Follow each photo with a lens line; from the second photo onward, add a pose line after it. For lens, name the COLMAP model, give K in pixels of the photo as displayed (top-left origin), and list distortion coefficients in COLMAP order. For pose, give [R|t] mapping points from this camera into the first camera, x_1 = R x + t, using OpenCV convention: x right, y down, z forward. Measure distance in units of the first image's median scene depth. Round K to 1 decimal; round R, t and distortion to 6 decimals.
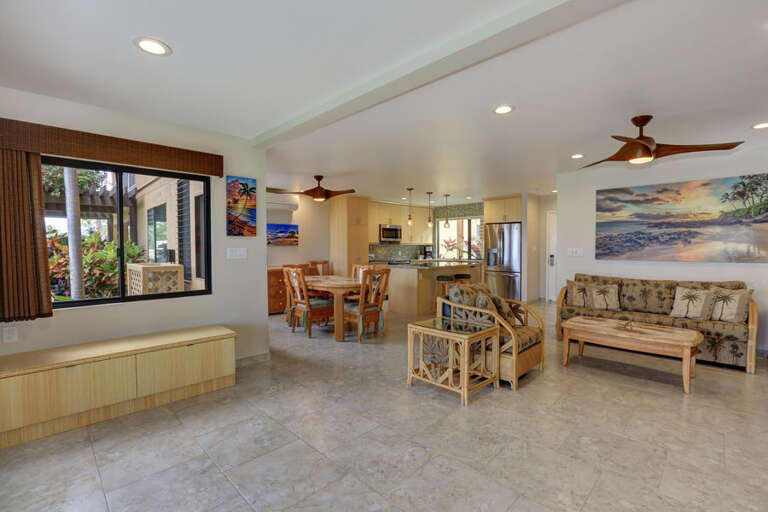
lens RADIAL K [[352.0, 0, 384.0], [0, 352.0, 256.0], [0, 0, 1]] dist [-0.046813, 0.015649]
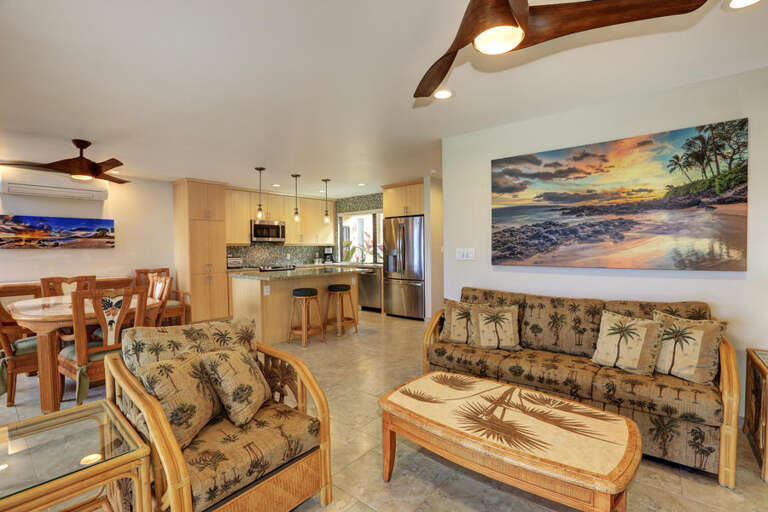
lens RADIAL K [[352.0, 0, 384.0], [0, 352.0, 256.0], [0, 0, 1]] dist [-0.046813, 0.015649]
pose [[0.994947, -0.011051, 0.099793, 0.375726], [0.011384, 0.999931, -0.002765, -0.009178], [-0.099755, 0.003887, 0.995004, 0.394576]]
